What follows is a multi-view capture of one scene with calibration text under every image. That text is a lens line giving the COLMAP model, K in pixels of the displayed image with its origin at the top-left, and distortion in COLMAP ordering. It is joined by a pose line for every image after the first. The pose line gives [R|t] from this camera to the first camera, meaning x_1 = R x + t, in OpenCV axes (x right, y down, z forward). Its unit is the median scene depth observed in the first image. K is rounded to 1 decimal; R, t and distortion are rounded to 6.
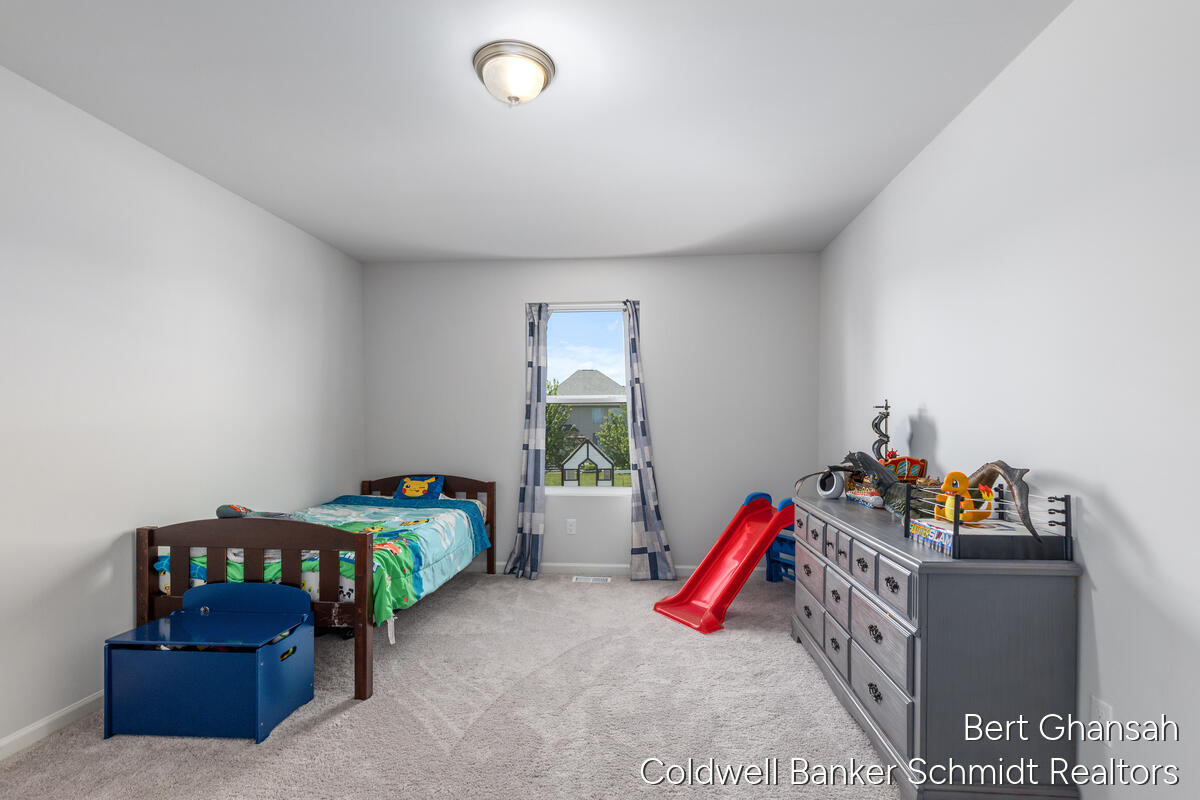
lens RADIAL K [[563.4, 0, 600.5], [0, 563.4, 425.1], [0, 0, 1]] dist [0.002442, 0.000421]
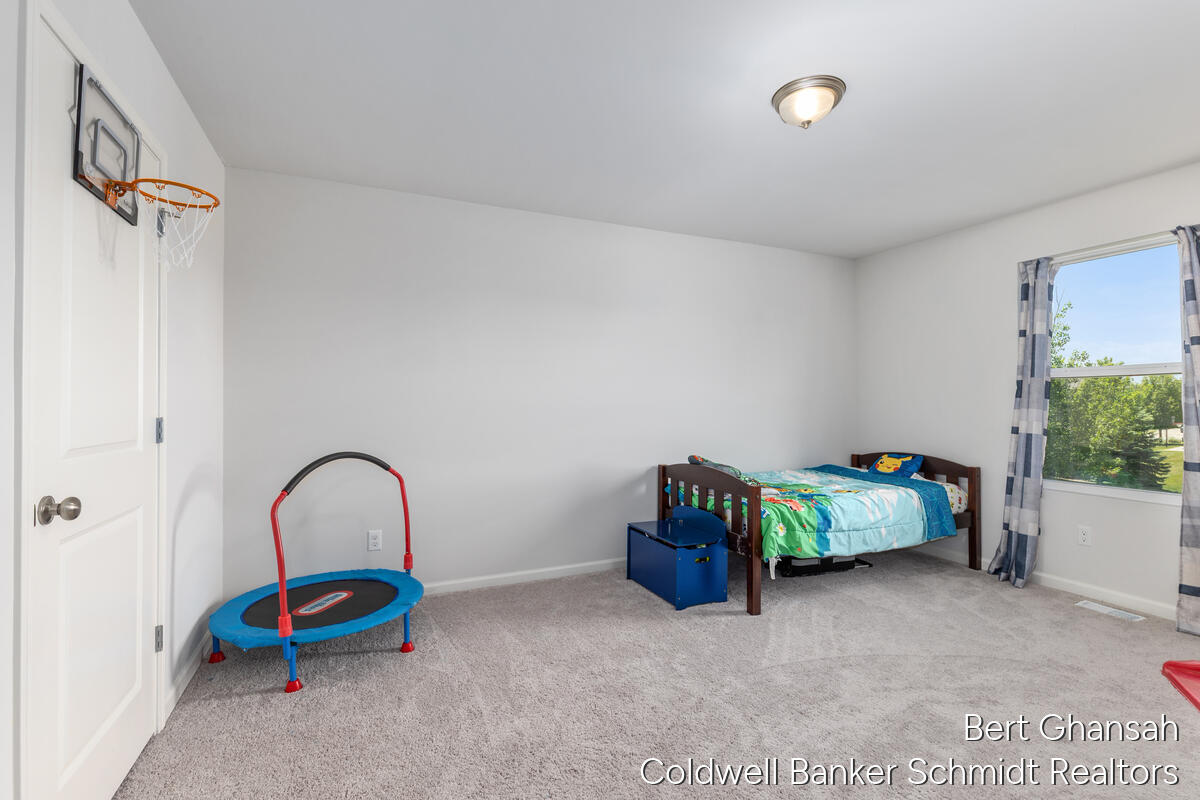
lens RADIAL K [[541.5, 0, 599.5], [0, 541.5, 394.1], [0, 0, 1]] dist [-0.002979, -0.000393]
pose [[0.479429, -0.010755, -0.877515, 0.316264], [-0.008916, 0.999814, -0.017125, 0.003659], [0.877535, 0.016034, 0.479244, 0.057577]]
